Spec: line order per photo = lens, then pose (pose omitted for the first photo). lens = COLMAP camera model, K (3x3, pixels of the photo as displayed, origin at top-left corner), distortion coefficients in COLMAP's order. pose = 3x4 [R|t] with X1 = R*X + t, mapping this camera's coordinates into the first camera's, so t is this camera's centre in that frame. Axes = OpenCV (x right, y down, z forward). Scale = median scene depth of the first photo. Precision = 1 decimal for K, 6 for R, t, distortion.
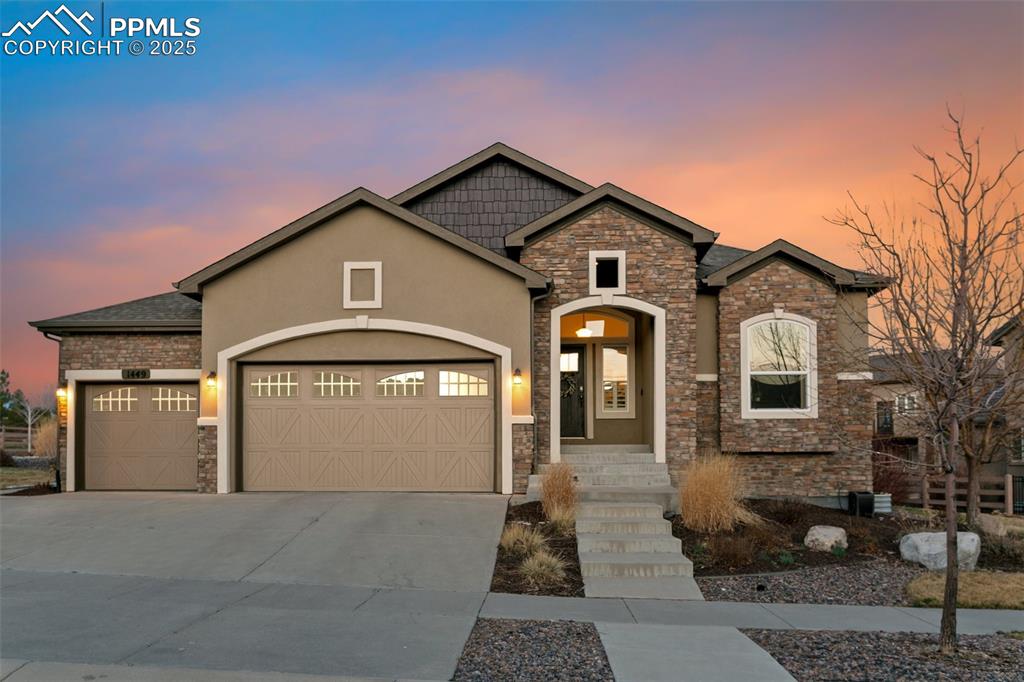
lens RADIAL K [[981.9, 0, 512.0], [0, 981.9, 341.0], [0, 0, 1]] dist [0.000745, -0.003706]
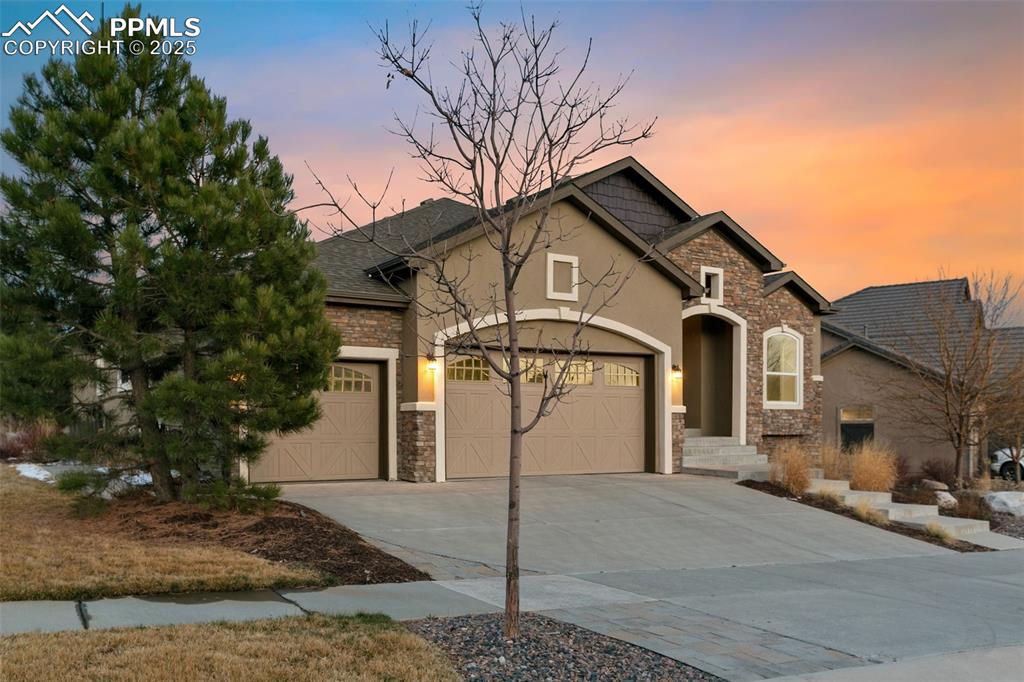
lens RADIAL K [[981.9, 0, 512.0], [0, 981.9, 341.0], [0, 0, 1]] dist [0.000745, -0.003706]
pose [[0.777492, 0.053791, 0.626588, -0.836731], [-0.080980, 0.996604, 0.014926, -0.001184], [-0.623657, -0.062346, 0.779208, 0.220240]]
